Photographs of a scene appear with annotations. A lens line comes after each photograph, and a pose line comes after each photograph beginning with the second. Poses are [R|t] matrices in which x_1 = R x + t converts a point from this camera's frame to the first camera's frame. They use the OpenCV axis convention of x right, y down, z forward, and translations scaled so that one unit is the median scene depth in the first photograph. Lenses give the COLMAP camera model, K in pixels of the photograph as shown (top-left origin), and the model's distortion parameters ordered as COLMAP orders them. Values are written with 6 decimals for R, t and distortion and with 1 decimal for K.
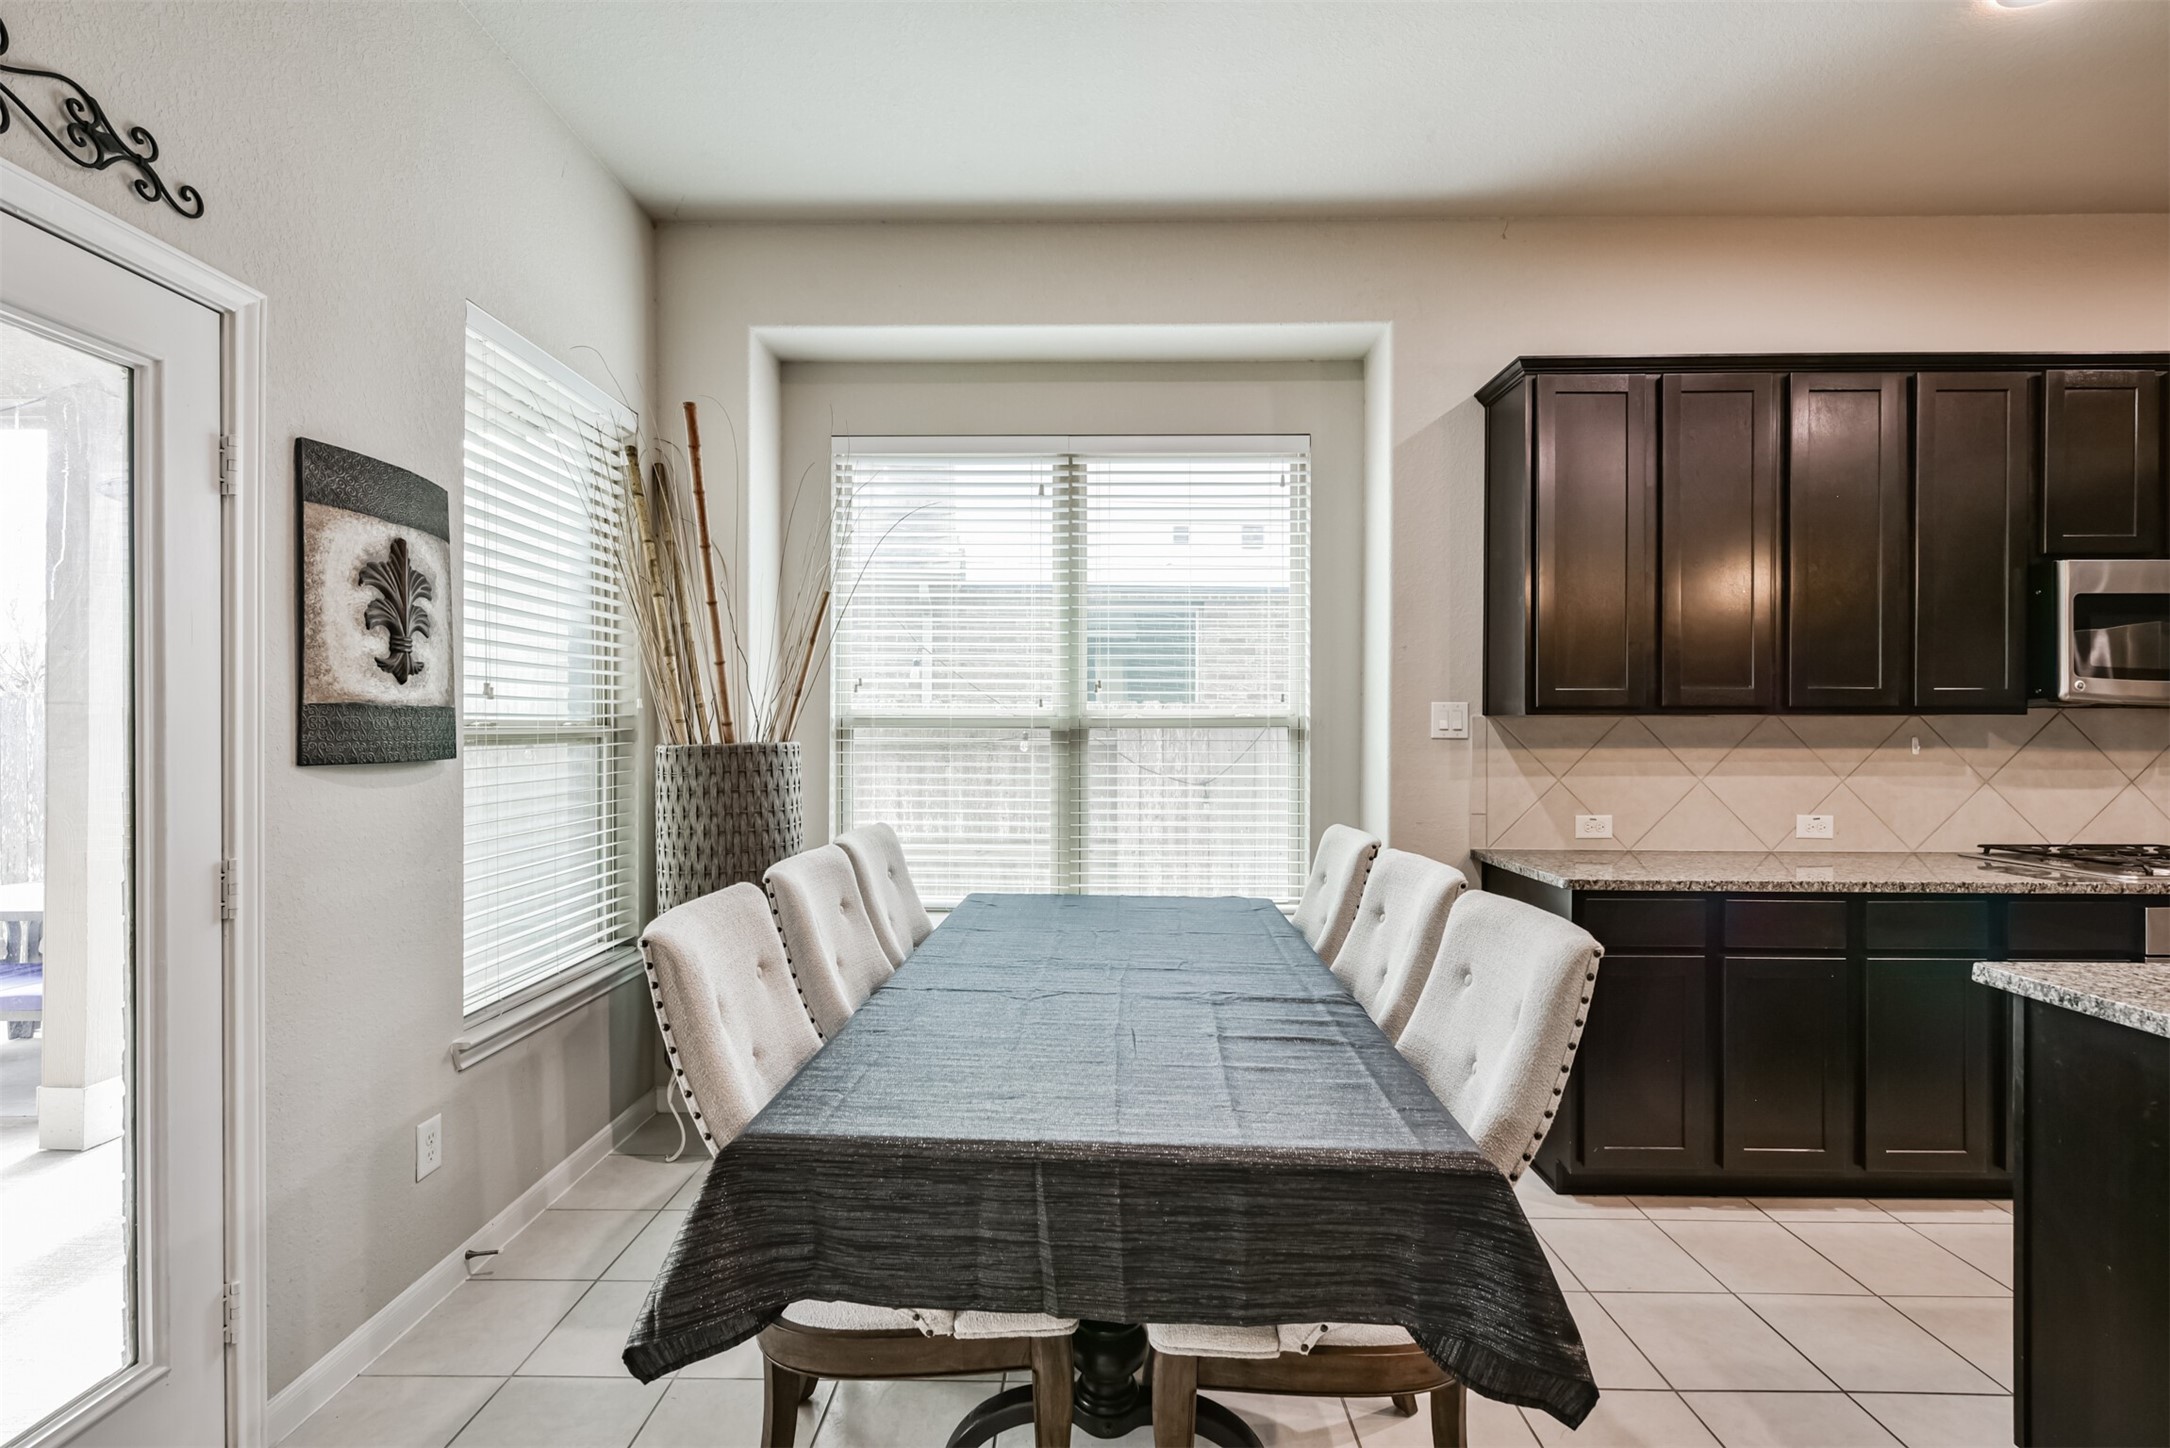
lens RADIAL K [[960.3, 0, 1085.8], [0, 960.3, 728.4], [0, 0, 1]] dist [0.000692, 0.000816]
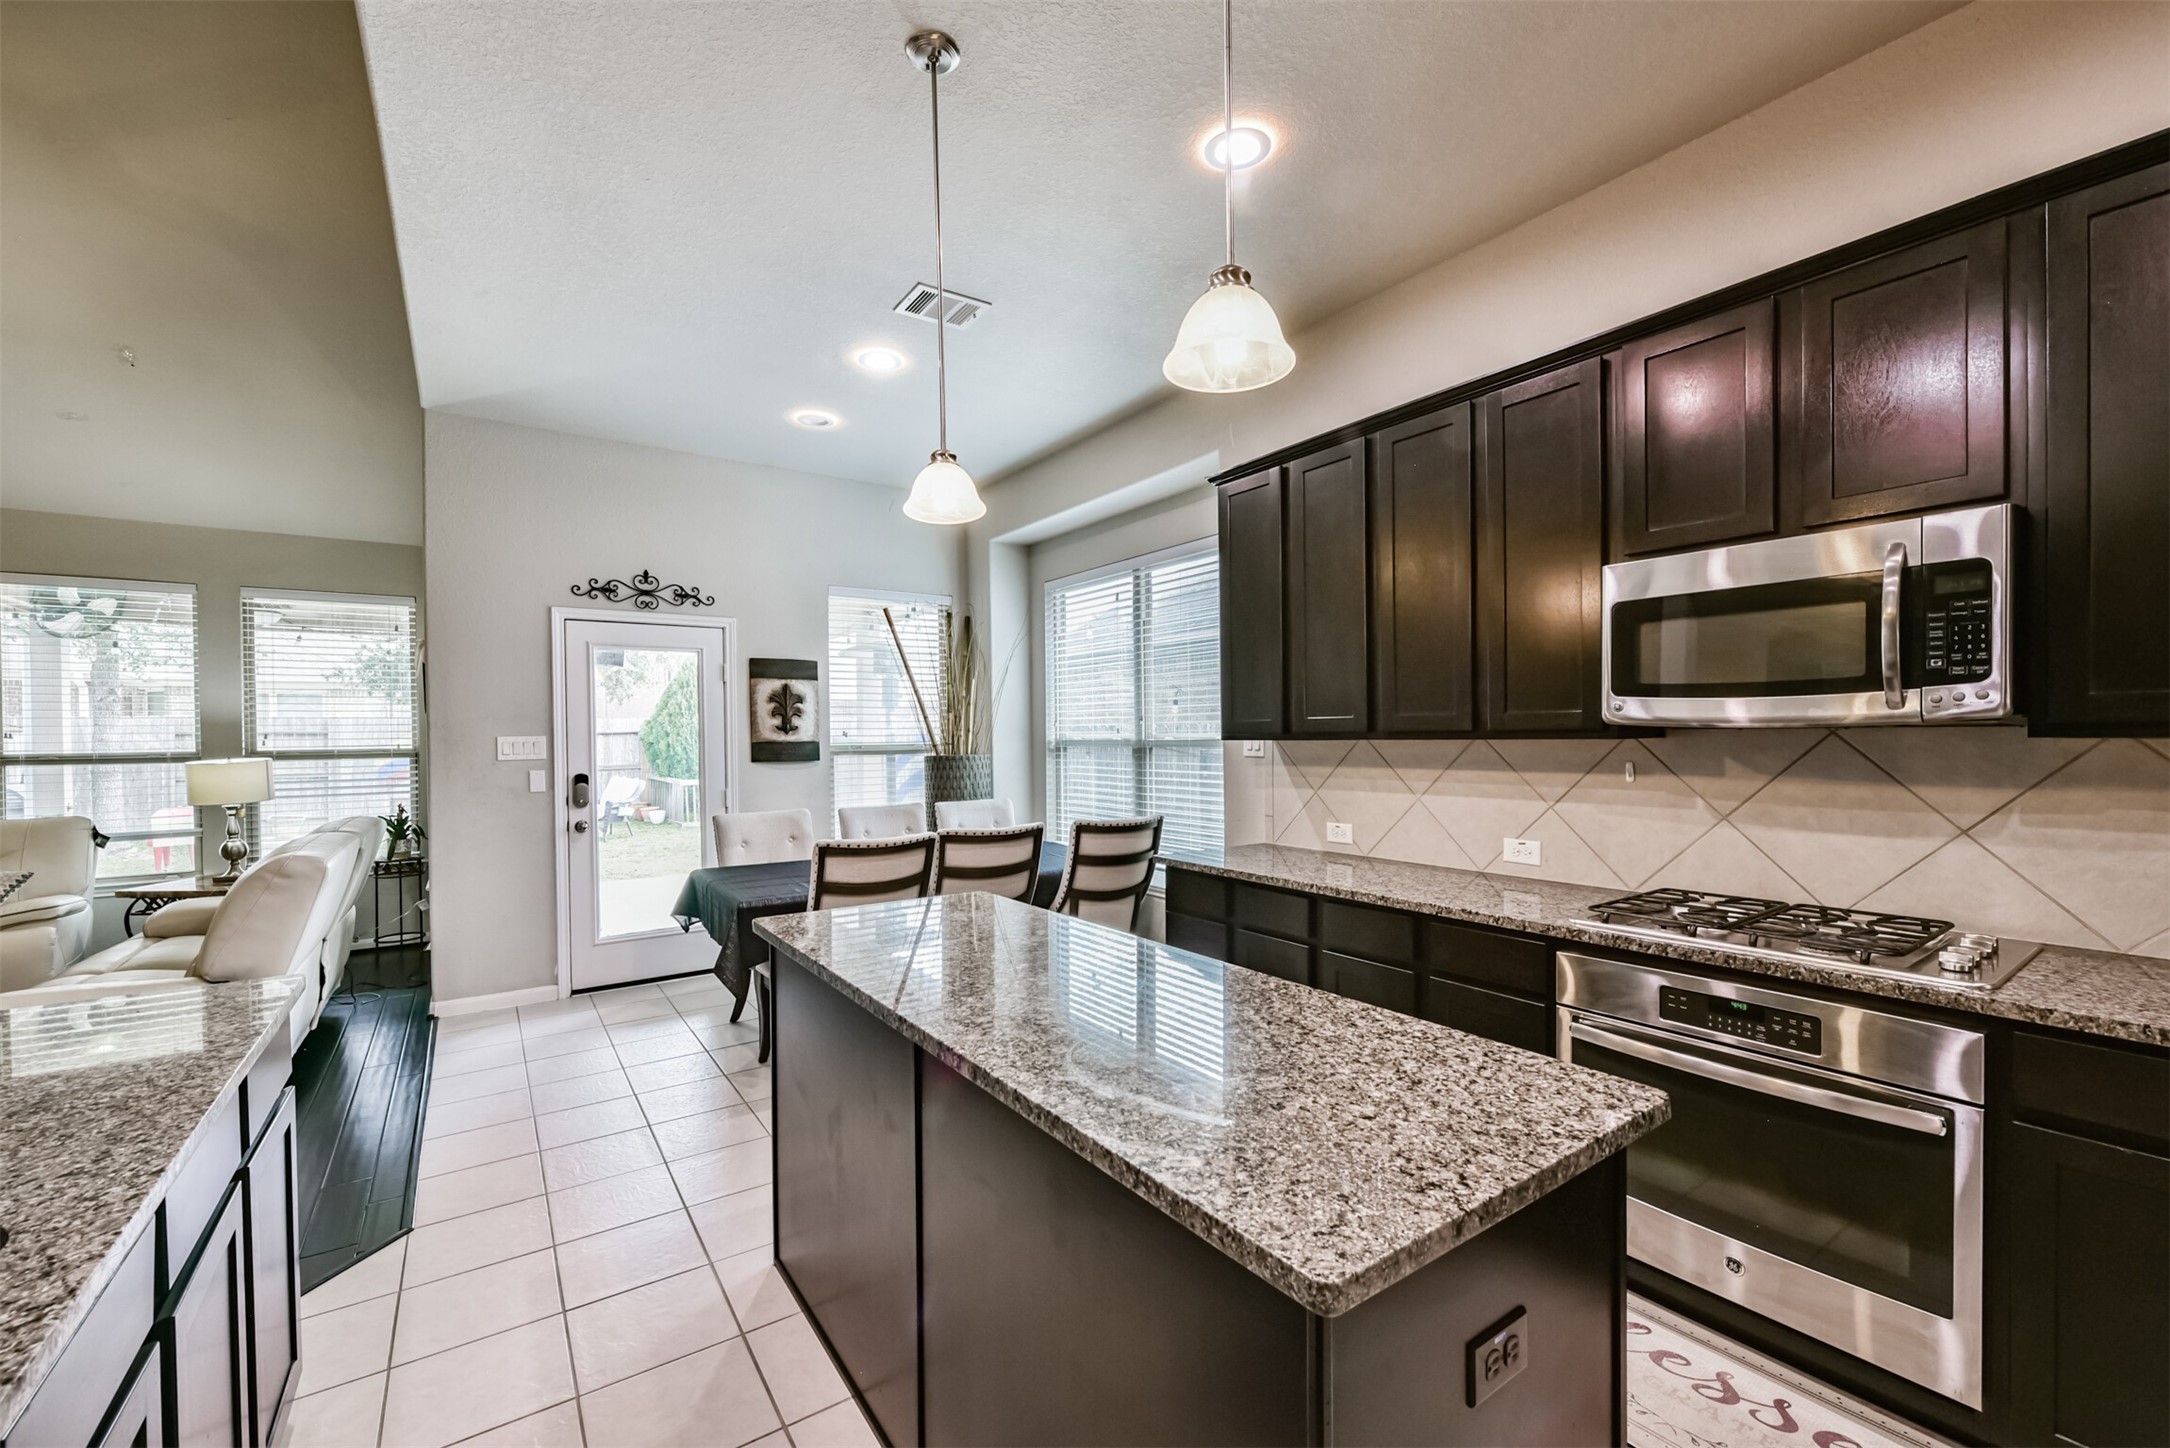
lens RADIAL K [[863.4, 0, 1075.8], [0, 863.4, 743.9], [0, 0, 1]] dist [0.001829, 0.000886]
pose [[0.584427, 0.000920, -0.811446, 1.216622], [0.009644, 0.999921, 0.008079, -0.019233], [0.811389, -0.012547, 0.584372, 0.117086]]
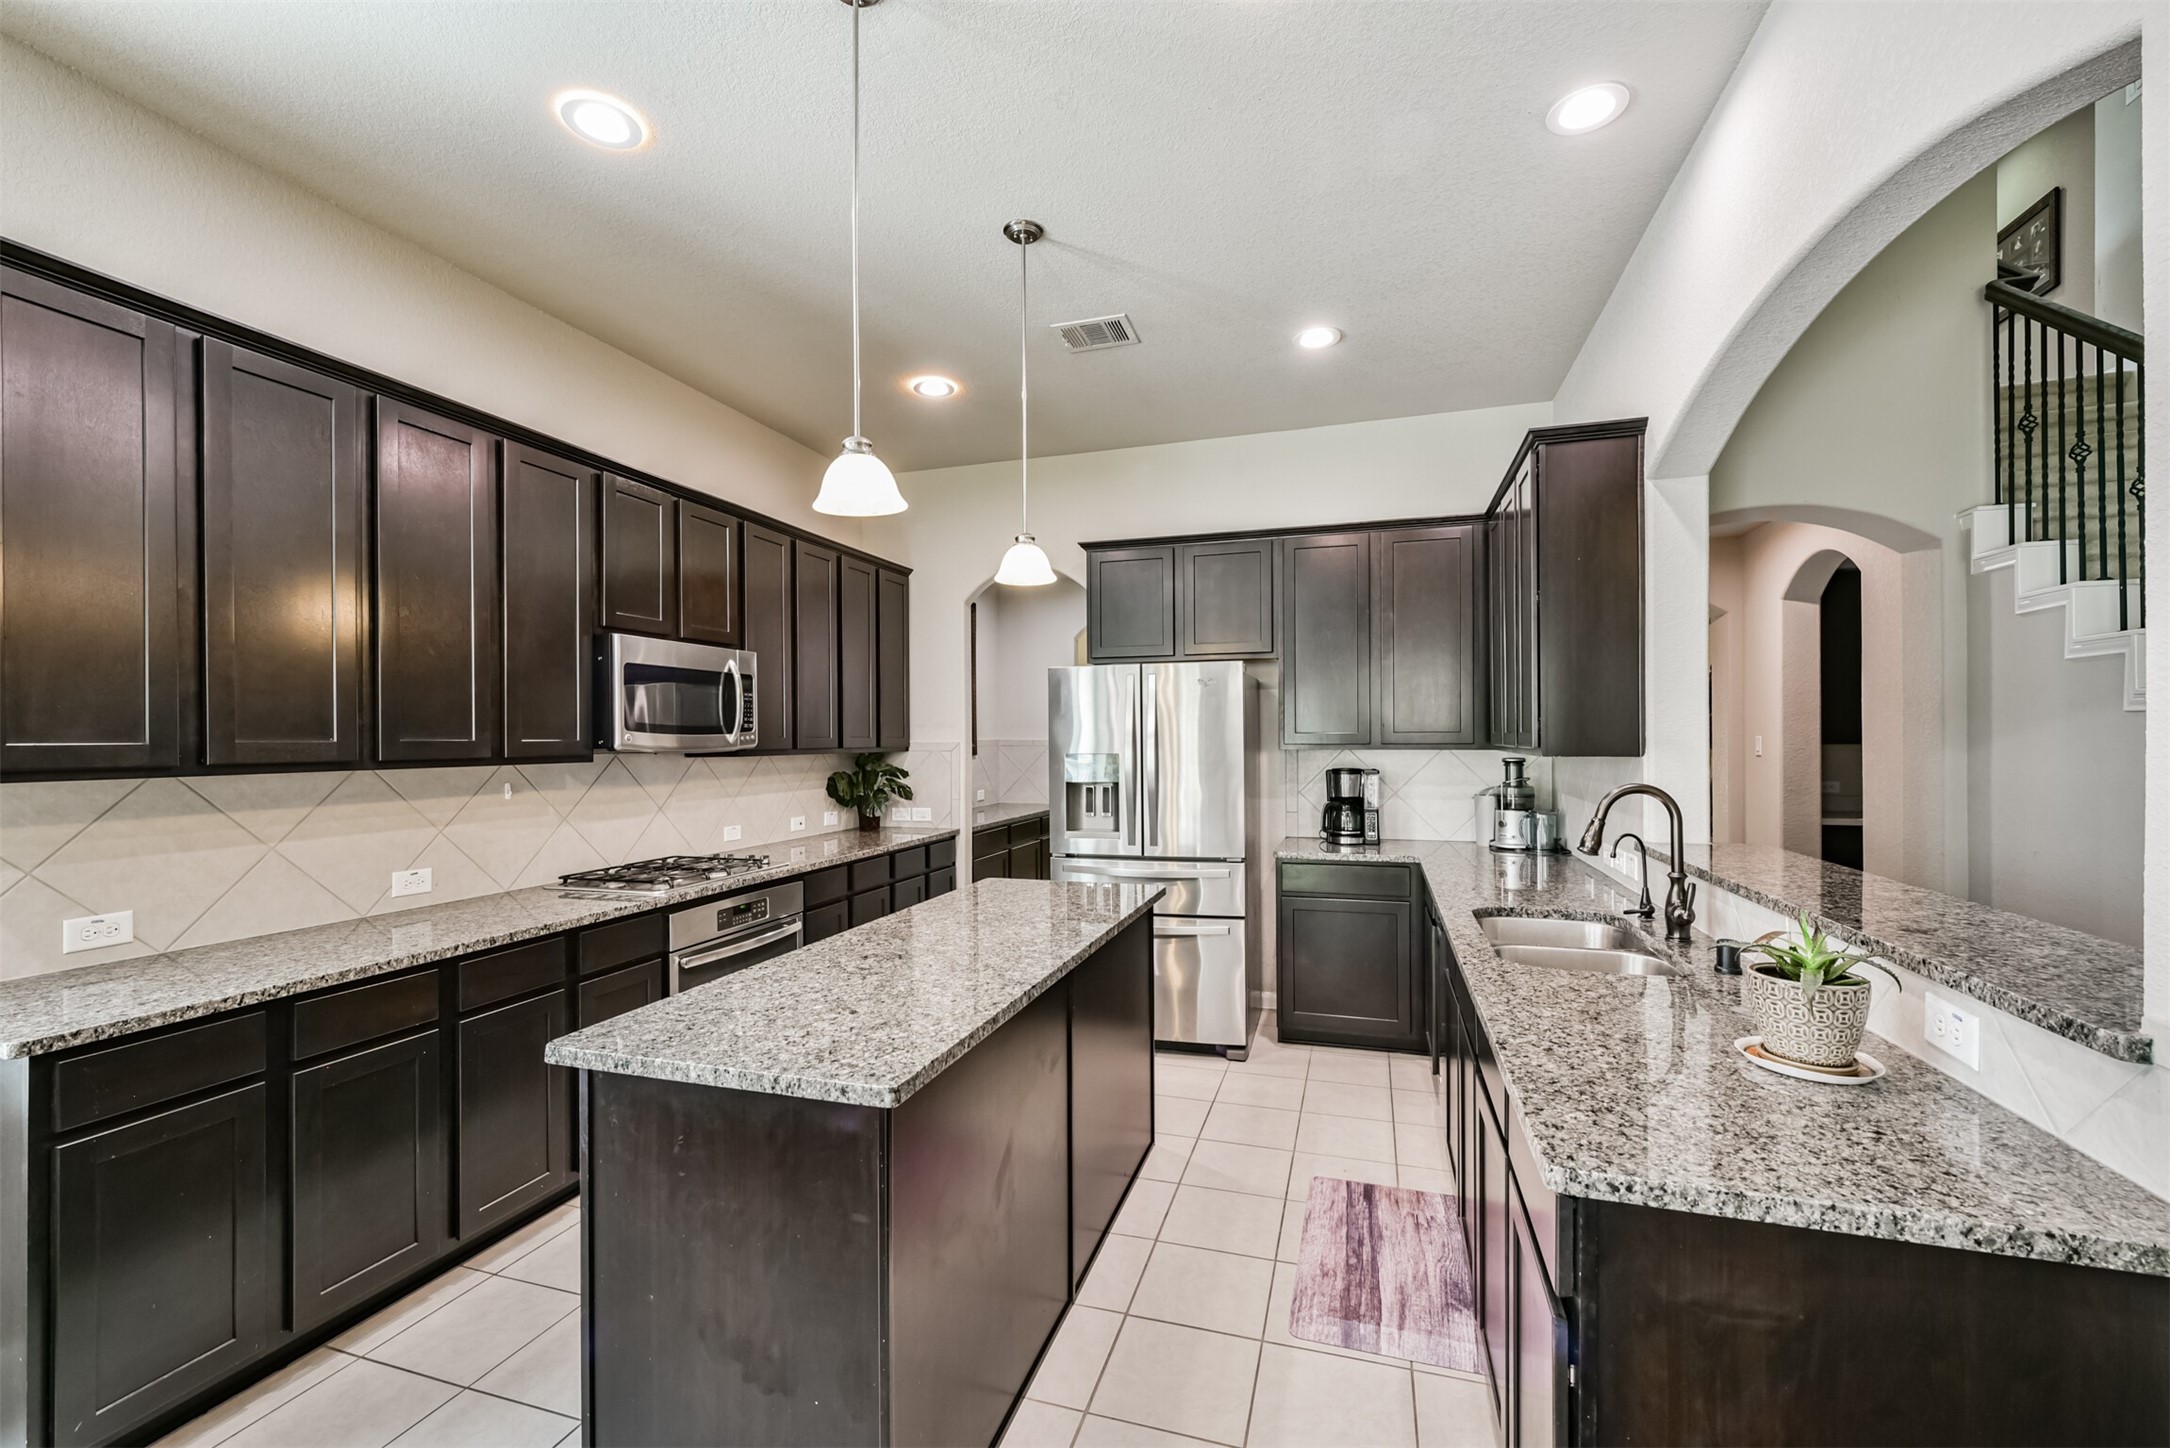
lens RADIAL K [[892.1, 0, 1084.2], [0, 892.1, 736.7], [0, 0, 1]] dist [0.000224, 0.000836]
pose [[0.292642, -0.002472, 0.956219, 0.110043], [0.008774, 0.999962, -0.000100, -0.036122], [-0.956182, 0.008419, 0.292652, 0.105455]]
